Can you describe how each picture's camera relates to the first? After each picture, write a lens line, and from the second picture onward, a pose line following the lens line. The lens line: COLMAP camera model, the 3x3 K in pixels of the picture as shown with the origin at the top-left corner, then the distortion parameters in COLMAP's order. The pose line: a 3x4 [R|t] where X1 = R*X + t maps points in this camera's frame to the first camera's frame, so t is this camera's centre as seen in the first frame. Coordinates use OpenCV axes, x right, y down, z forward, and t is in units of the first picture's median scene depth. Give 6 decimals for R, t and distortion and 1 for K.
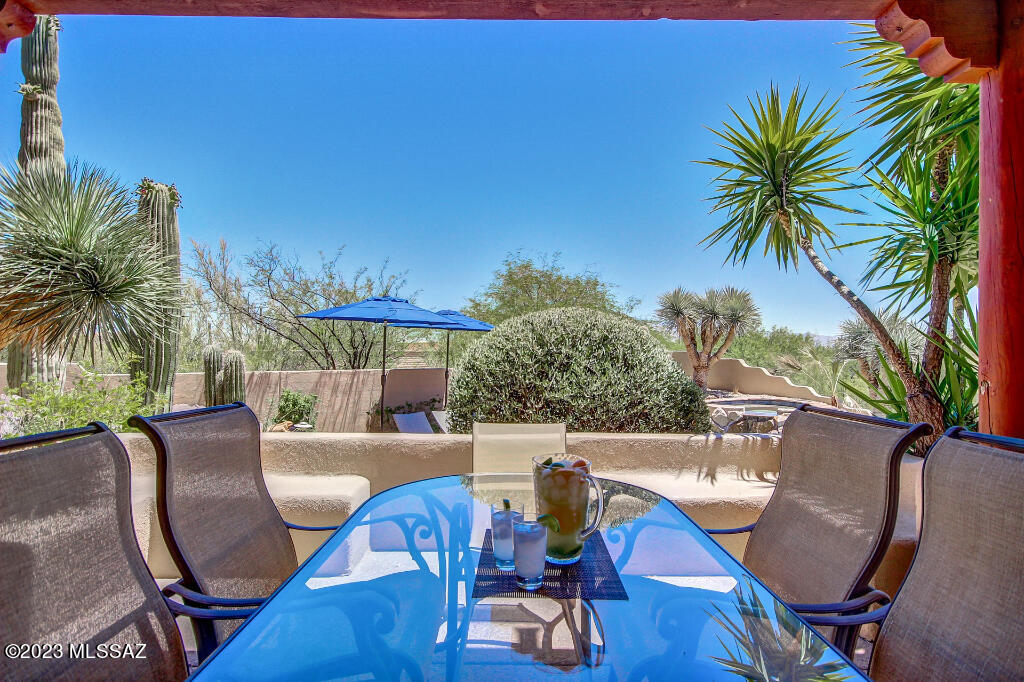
lens RADIAL K [[548.3, 0, 513.4], [0, 548.3, 346.1], [0, 0, 1]] dist [0.003279, 0.006300]
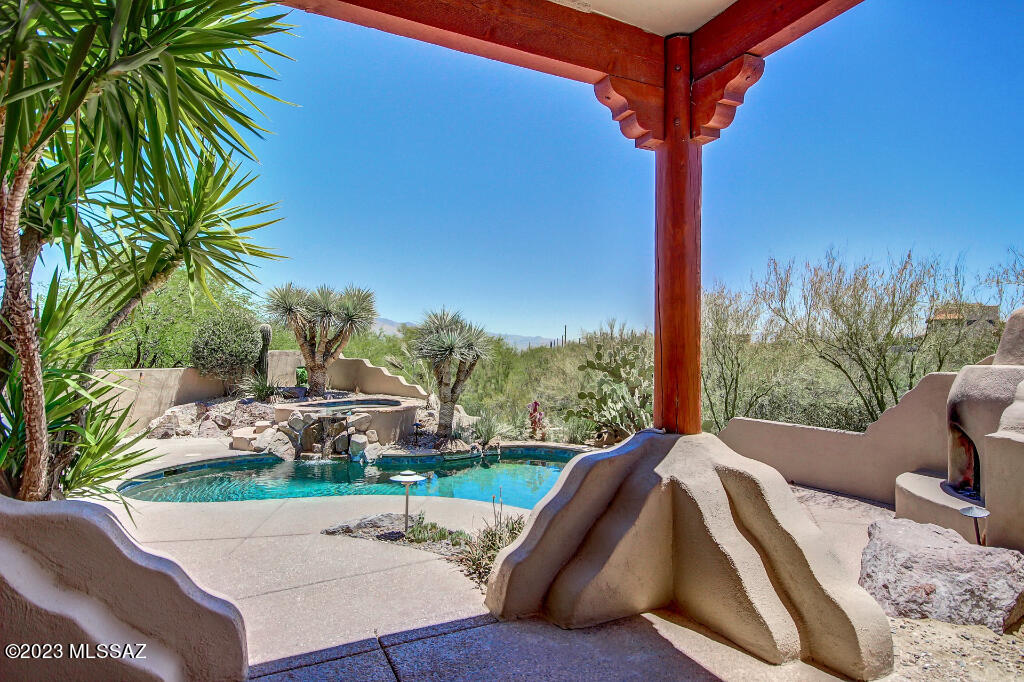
lens RADIAL K [[548.3, 0, 513.4], [0, 548.3, 346.1], [0, 0, 1]] dist [0.003279, 0.006300]
pose [[0.902316, 0.005264, 0.431043, 0.313093], [-0.004297, 0.999986, -0.003216, 0.003257], [-0.431054, 0.001049, 0.902326, -0.012146]]
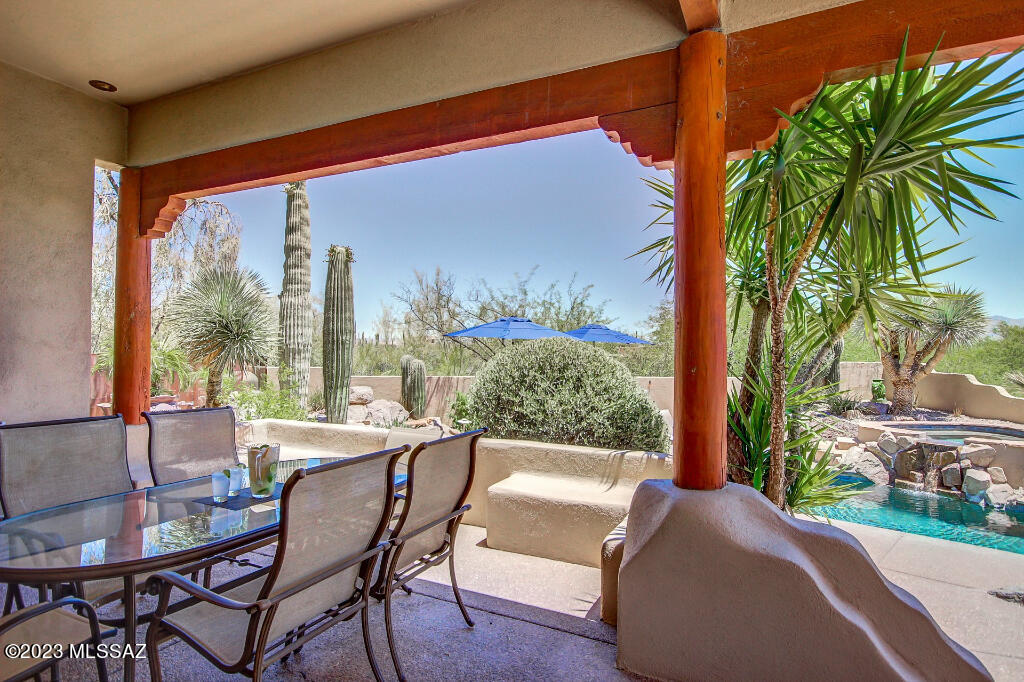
lens RADIAL K [[548.3, 0, 513.4], [0, 548.3, 346.1], [0, 0, 1]] dist [0.003279, 0.006300]
pose [[0.894222, 0.002150, -0.447619, 0.240284], [-0.003231, 0.999993, -0.001652, -0.020546], [0.447613, 0.002924, 0.894223, -0.049346]]
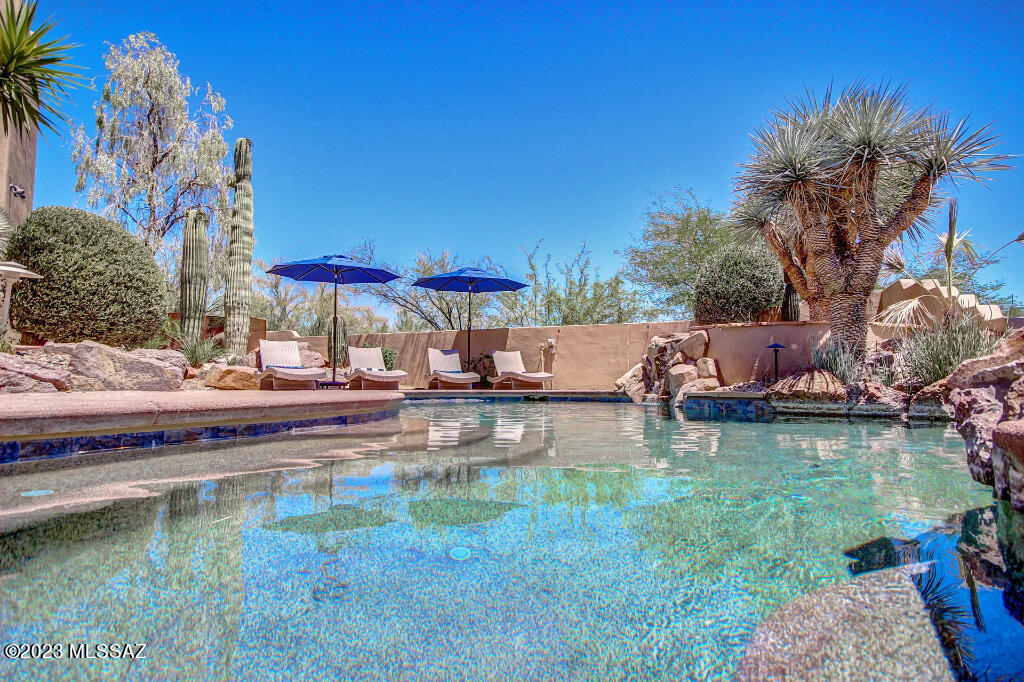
lens RADIAL K [[548.3, 0, 513.4], [0, 548.3, 346.1], [0, 0, 1]] dist [0.003279, 0.006300]
pose [[0.583781, -0.062182, -0.809526, 0.844442], [0.007791, 0.997446, -0.070998, 0.174626], [0.811874, 0.035140, 0.582775, 0.473907]]
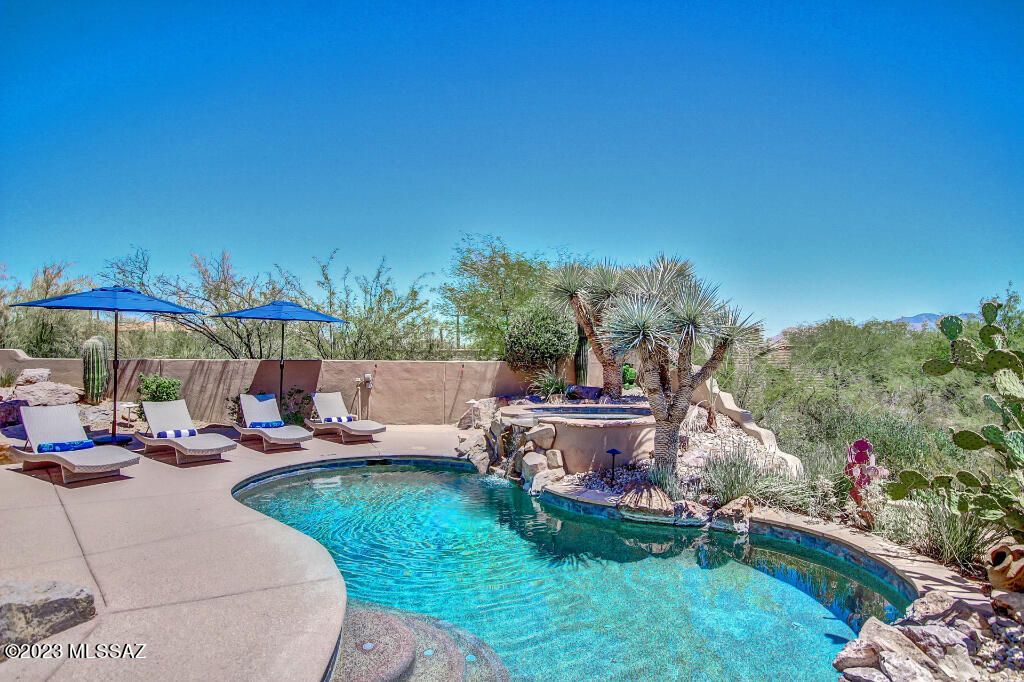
lens RADIAL K [[548.3, 0, 513.4], [0, 548.3, 346.1], [0, 0, 1]] dist [0.003279, 0.006300]
pose [[0.871908, -0.003305, -0.489659, 0.790067], [-0.001289, 0.999958, -0.009045, 0.027555], [0.489668, 0.008517, 0.871867, 0.350047]]
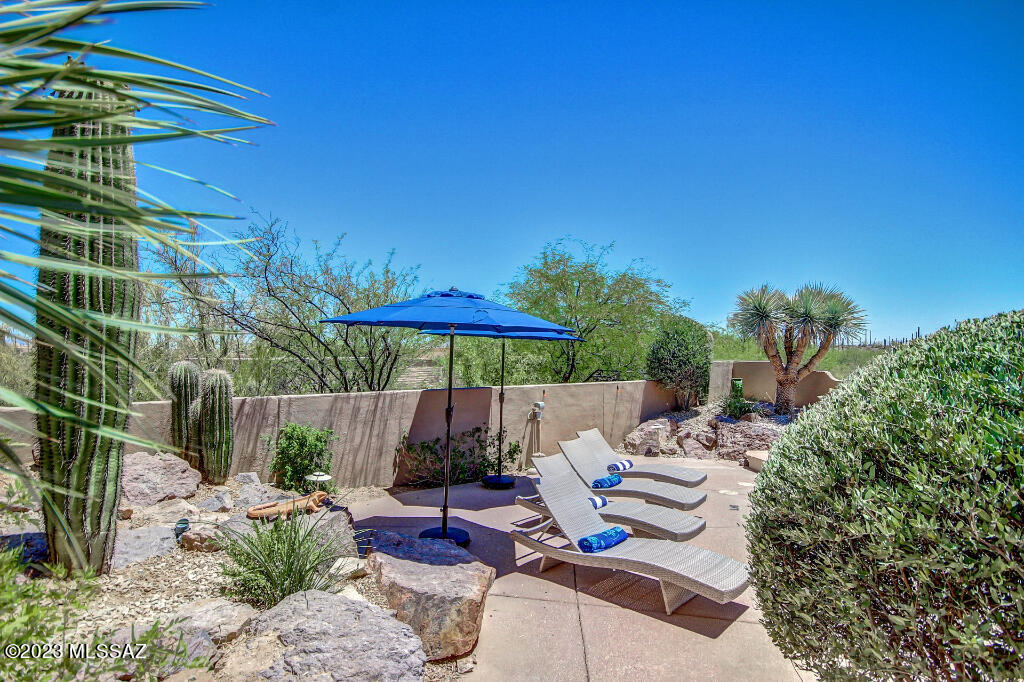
lens RADIAL K [[548.3, 0, 513.4], [0, 548.3, 346.1], [0, 0, 1]] dist [0.003279, 0.006300]
pose [[0.998010, -0.002287, 0.063010, -0.163038], [0.002742, 0.999971, -0.007135, -0.013749], [-0.062992, 0.007294, 0.997987, 0.261772]]
